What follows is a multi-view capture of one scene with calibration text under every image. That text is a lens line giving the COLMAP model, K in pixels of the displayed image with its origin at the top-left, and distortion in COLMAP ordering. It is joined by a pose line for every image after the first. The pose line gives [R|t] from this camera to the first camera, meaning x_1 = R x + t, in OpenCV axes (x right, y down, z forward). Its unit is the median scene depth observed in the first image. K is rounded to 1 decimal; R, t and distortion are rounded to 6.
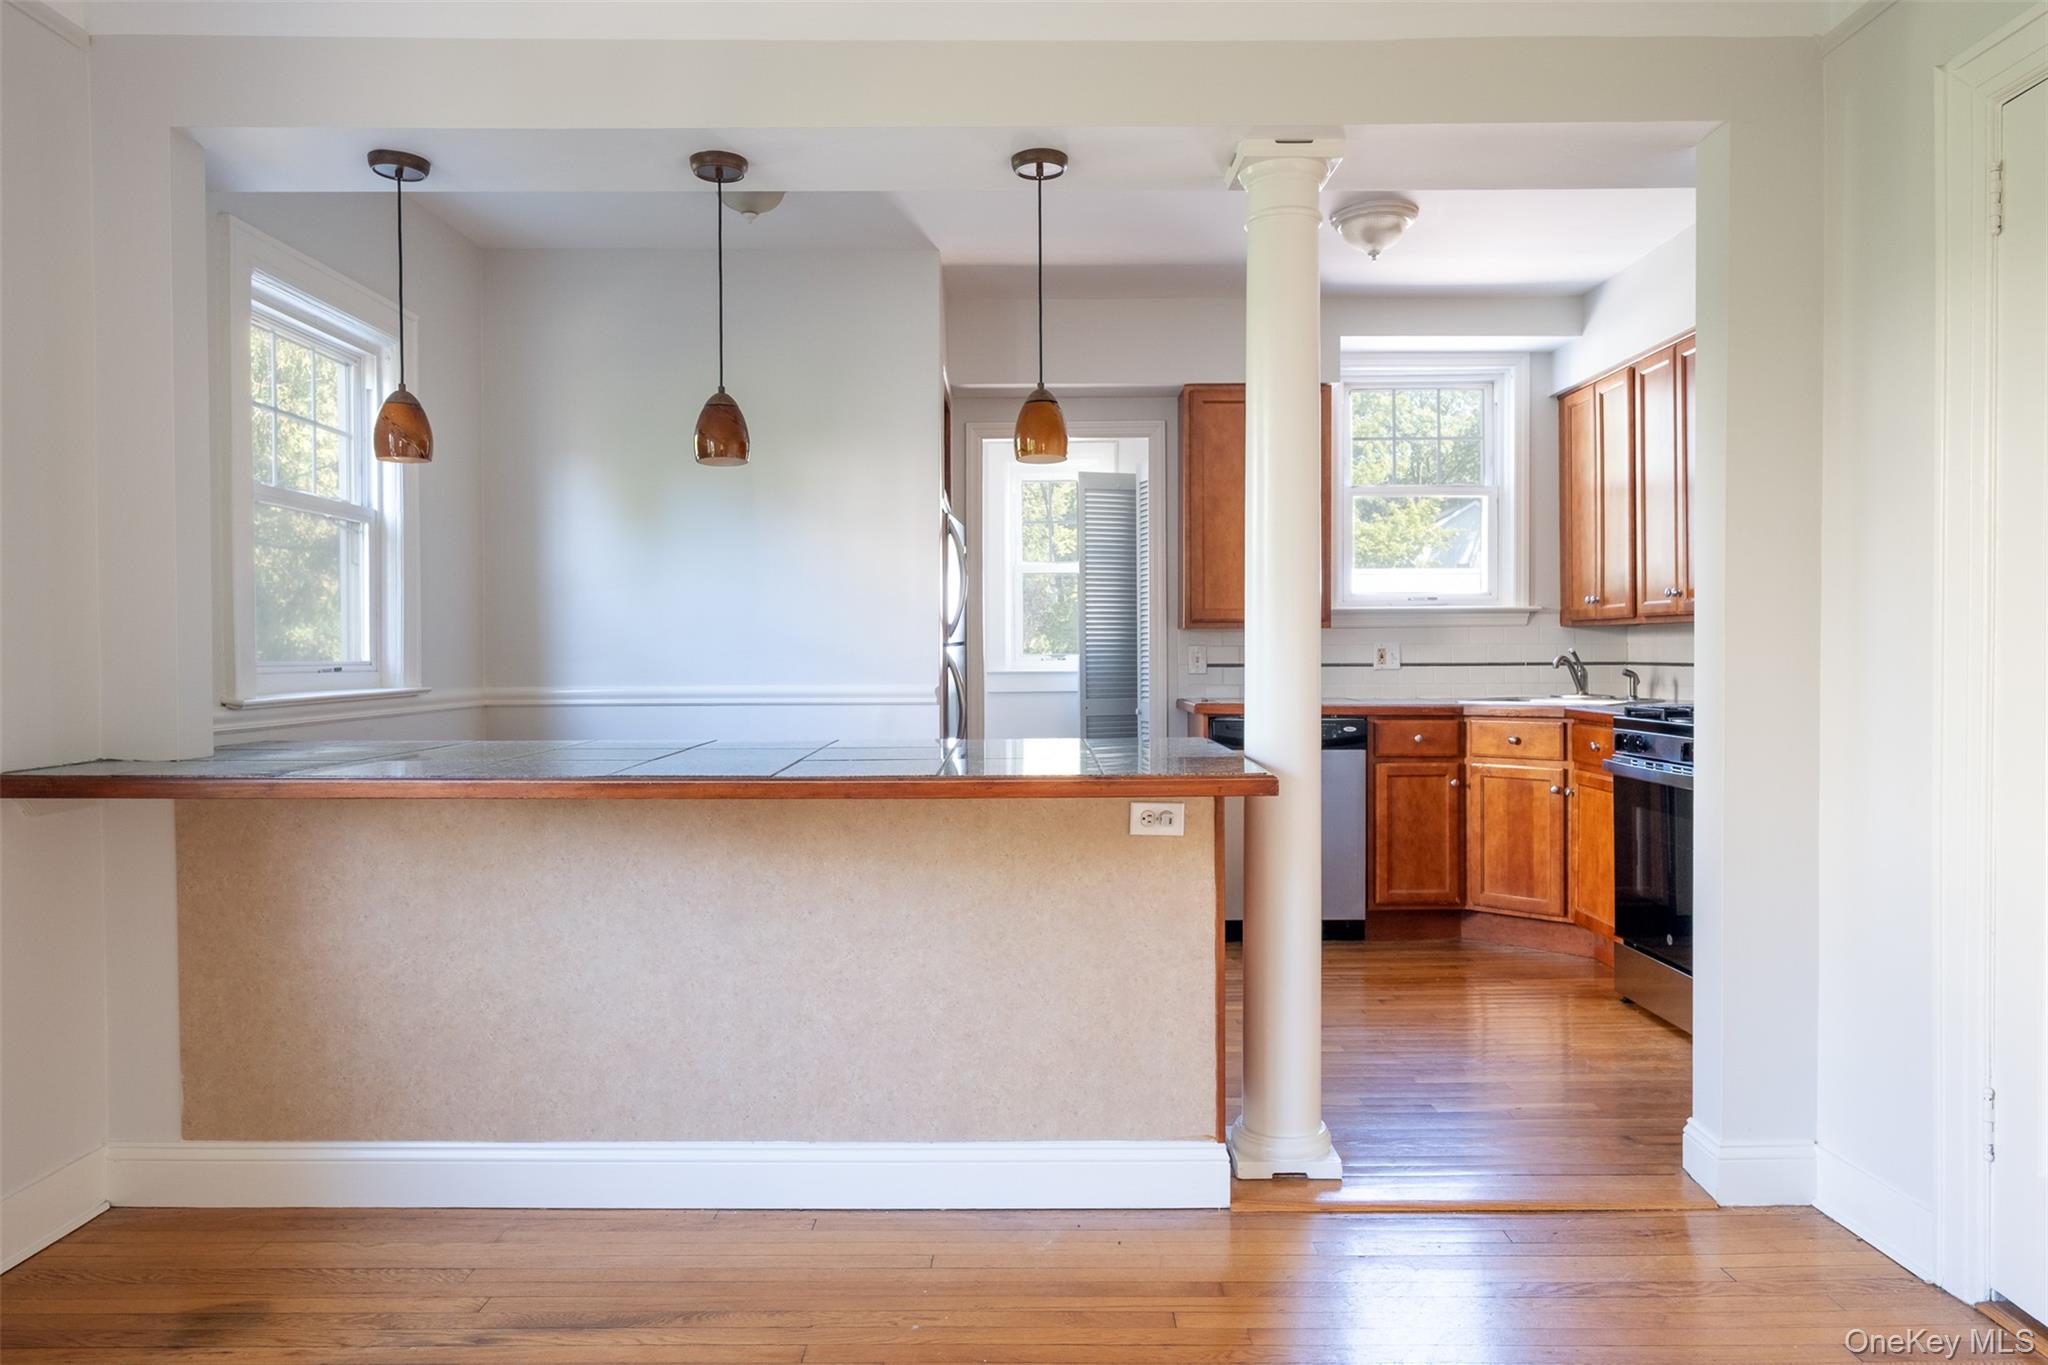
lens RADIAL K [[1416.7, 0, 1024.8], [0, 1416.7, 646.0], [0, 0, 1]] dist [0.000225, 0.000407]
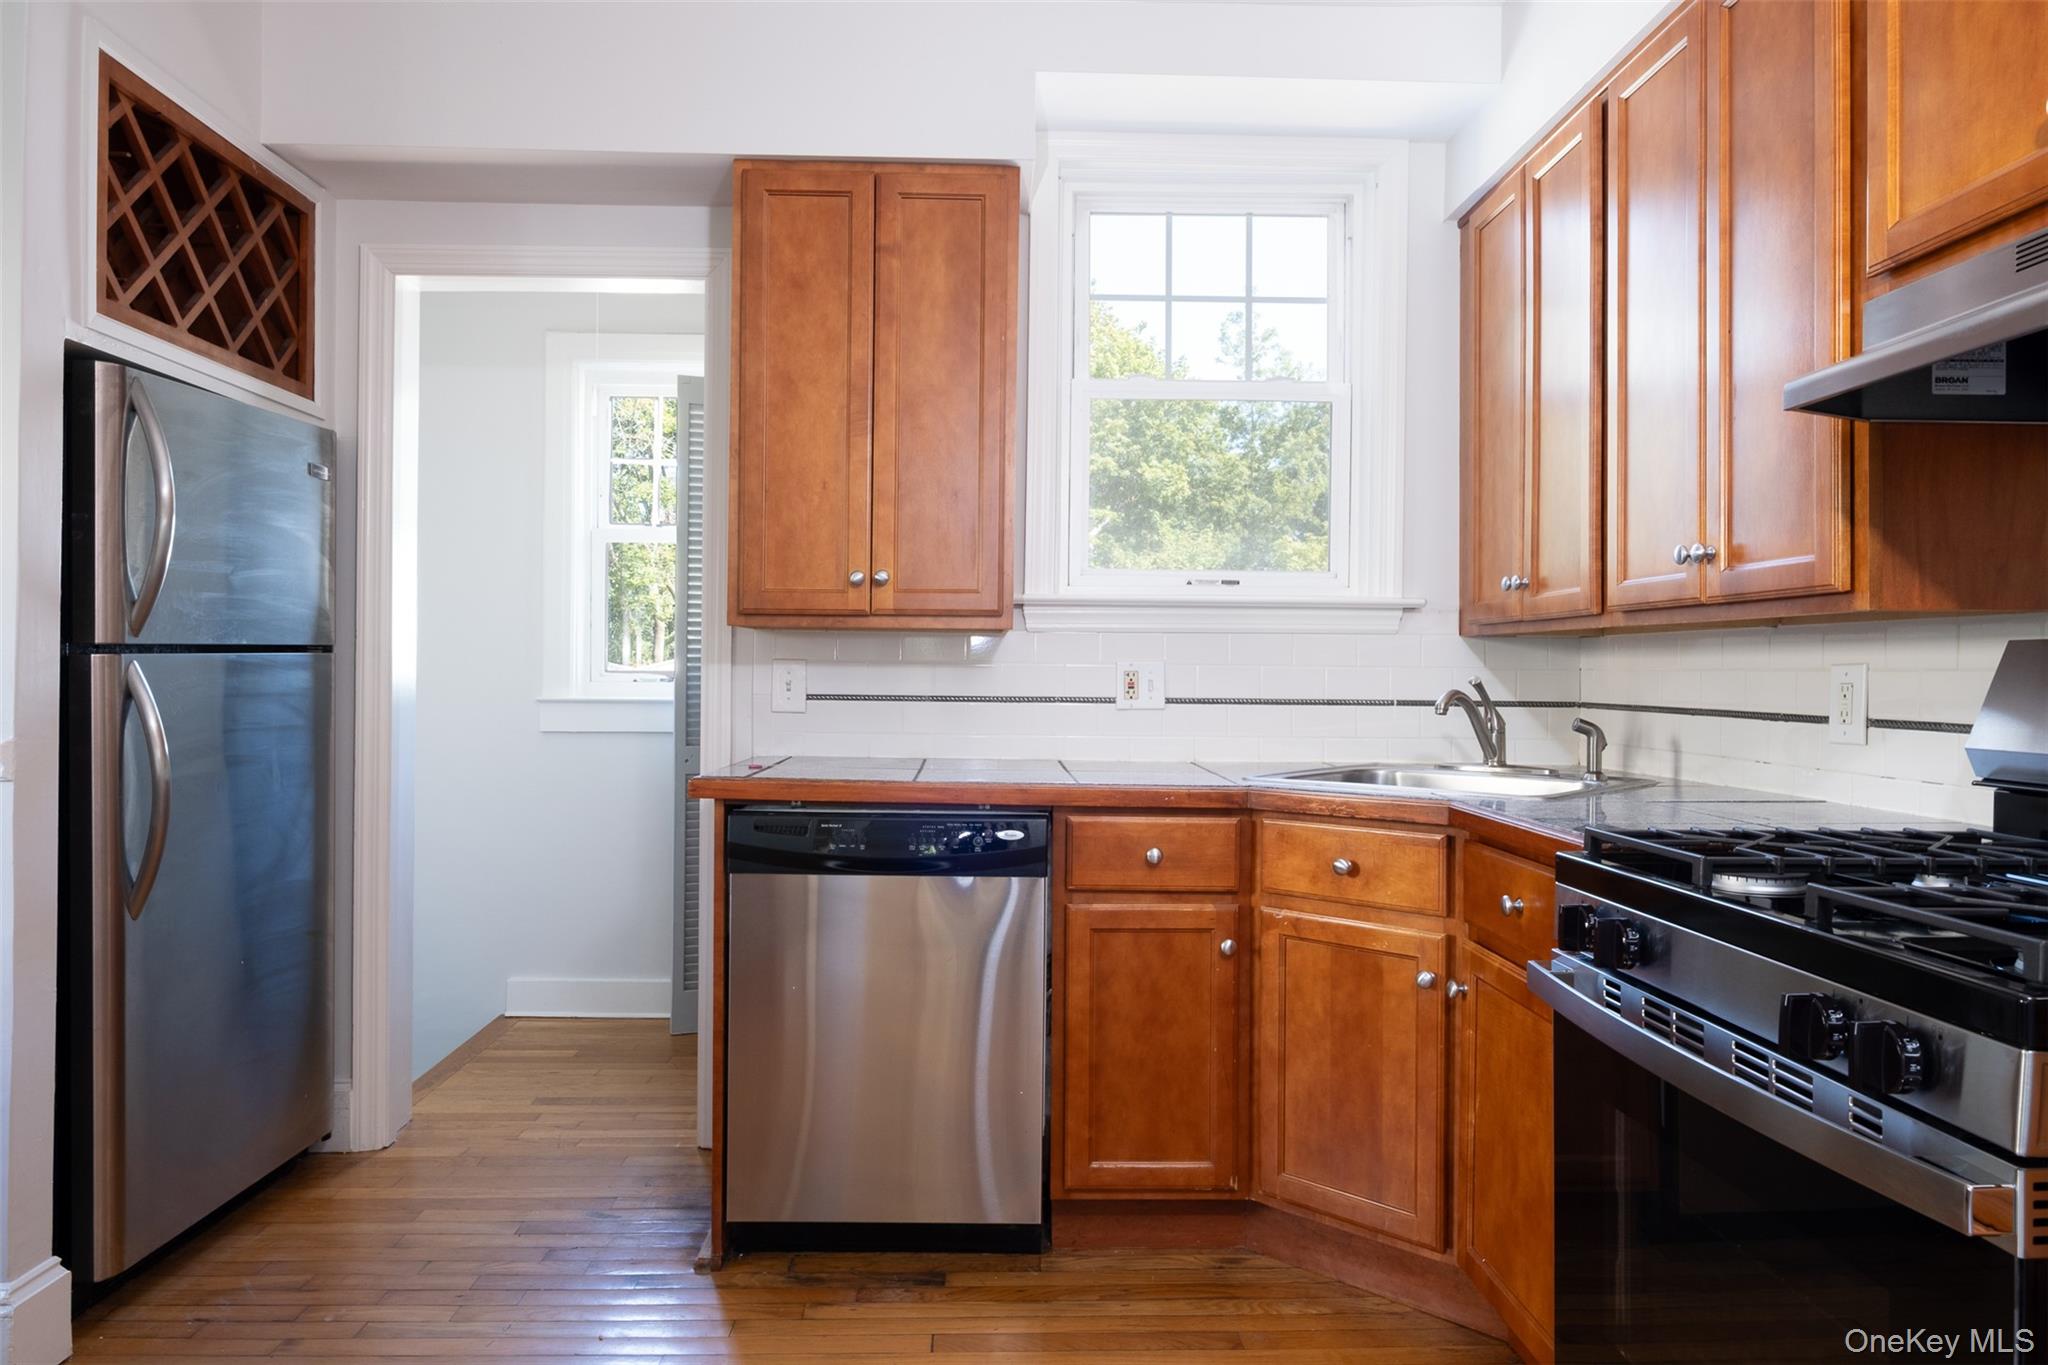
lens RADIAL K [[1389.8, 0, 945.0], [0, 1389.8, 640.5], [0, 0, 1]] dist [-0.005984, -0.002711]
pose [[0.999672, 0.016148, -0.019871, 0.214278], [-0.016477, 0.999728, -0.016503, -0.000126], [0.019599, 0.016825, 0.999666, 0.517637]]
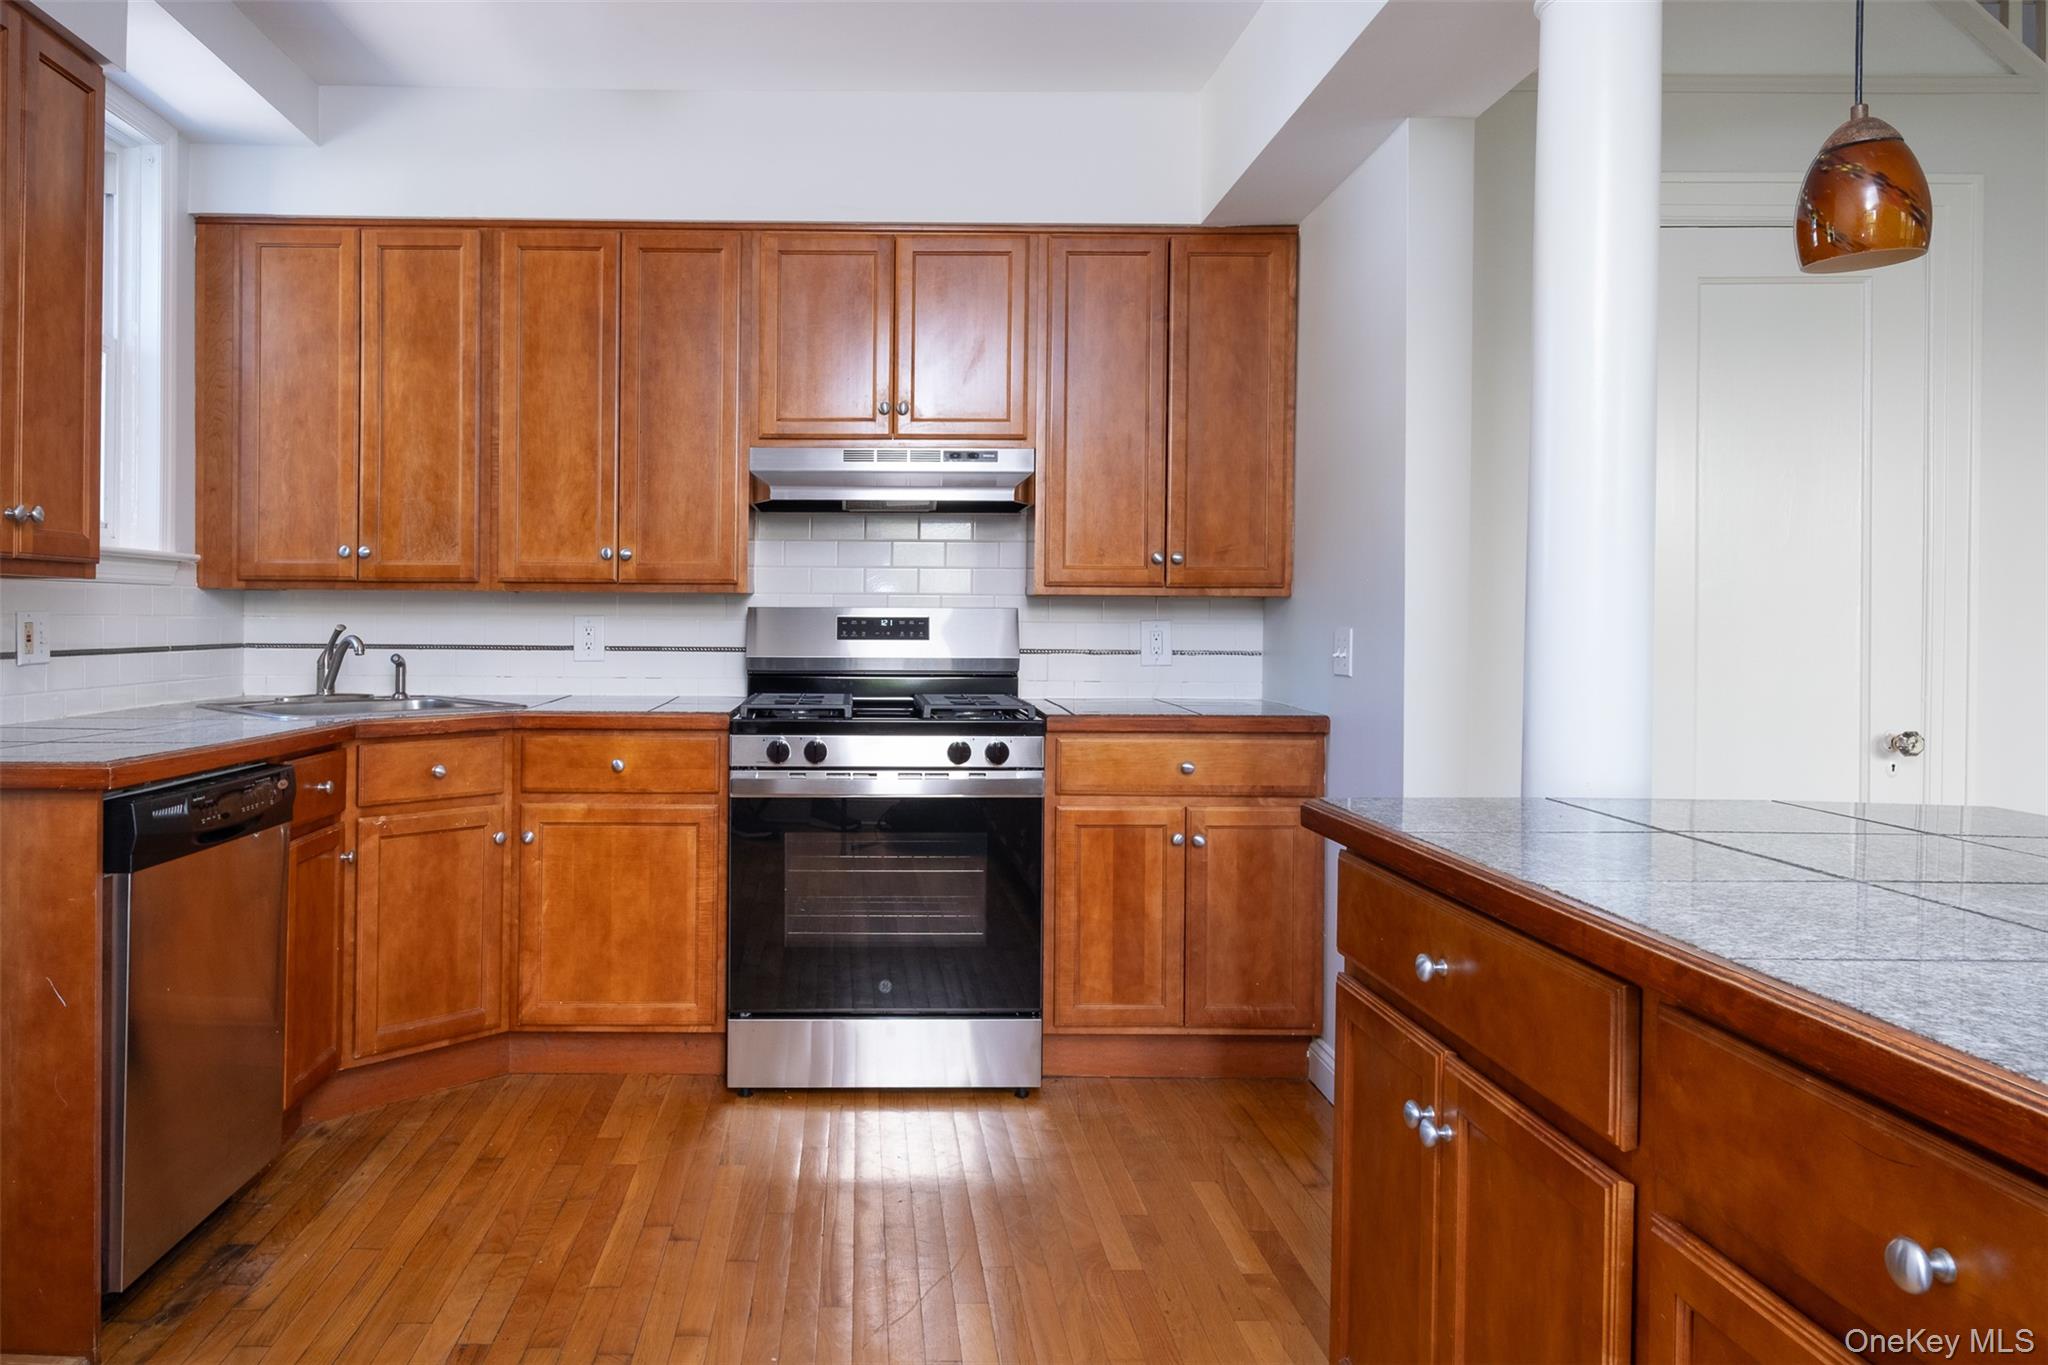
lens RADIAL K [[1389.8, 0, 945.0], [0, 1389.8, 640.5], [0, 0, 1]] dist [-0.005984, -0.002711]
pose [[-0.018276, -0.006448, 0.999812, -0.266794], [-0.007482, 0.999952, 0.006312, 0.002865], [-0.999805, -0.007366, -0.018324, 0.772302]]
